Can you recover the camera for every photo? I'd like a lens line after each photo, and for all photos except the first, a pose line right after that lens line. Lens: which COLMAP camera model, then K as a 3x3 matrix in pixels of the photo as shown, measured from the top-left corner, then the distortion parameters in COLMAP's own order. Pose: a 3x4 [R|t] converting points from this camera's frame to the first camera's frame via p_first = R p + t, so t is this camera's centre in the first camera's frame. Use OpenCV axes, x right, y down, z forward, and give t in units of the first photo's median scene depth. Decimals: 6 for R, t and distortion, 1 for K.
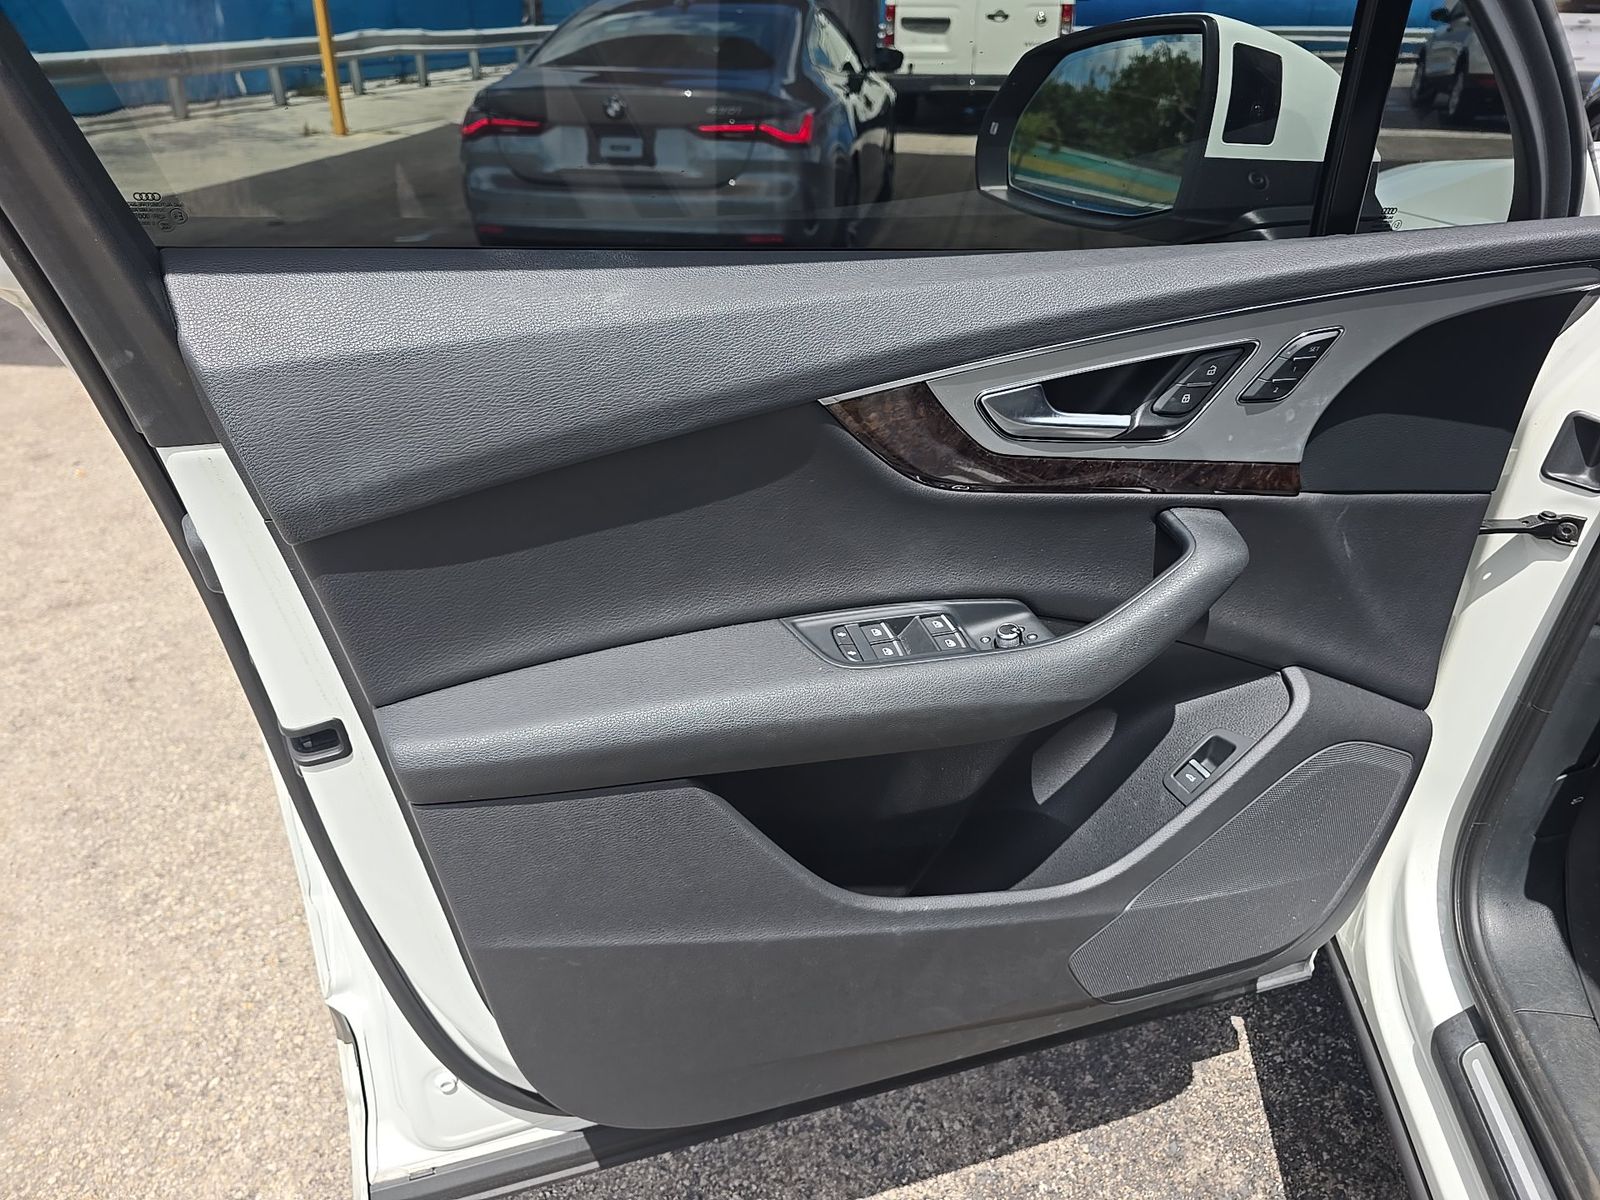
lens RADIAL K [[1174.1, 0, 827.6], [0, 1174.1, 601.2], [0, 0, 1]] dist [0.053808, -0.061284]
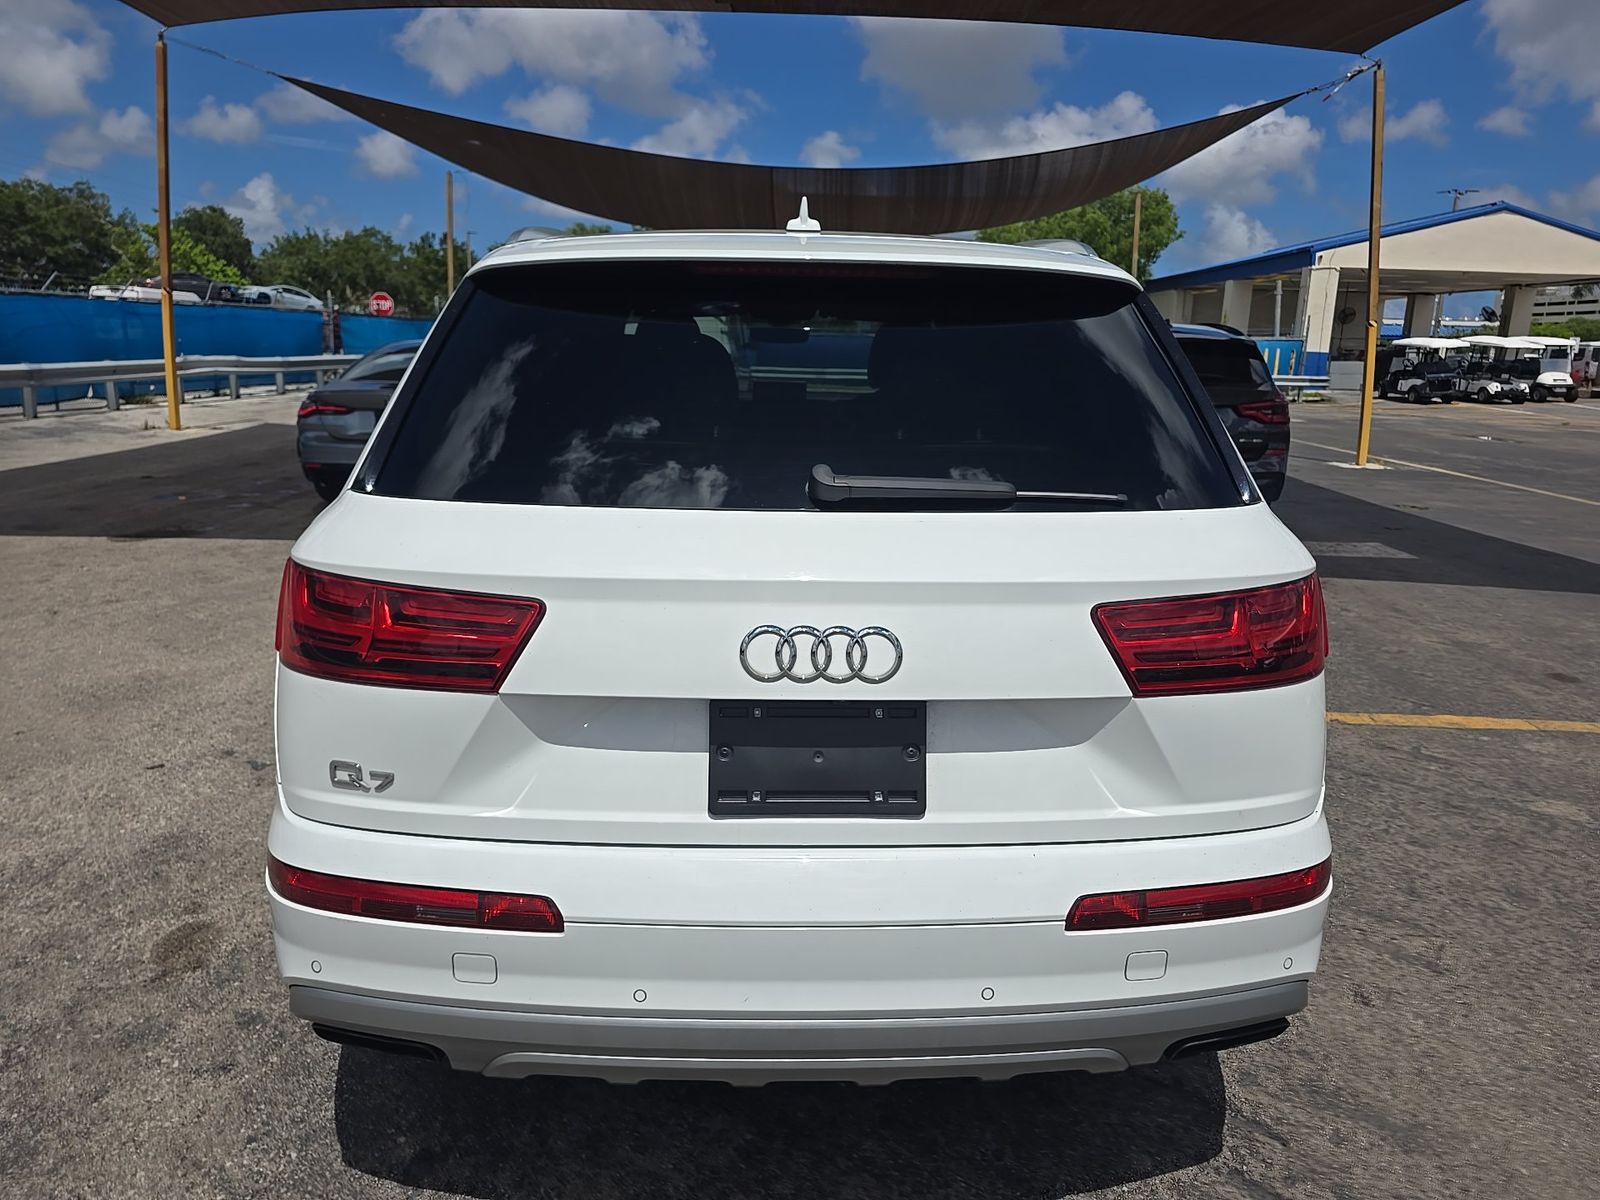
lens RADIAL K [[1174.1, 0, 827.6], [0, 1174.1, 601.2], [0, 0, 1]] dist [0.053808, -0.061284]
pose [[0.984751, -0.015029, 0.173318, 0.055001], [0.057734, 0.968034, -0.244085, 0.127162], [-0.164110, 0.250370, 0.954140, -0.265892]]
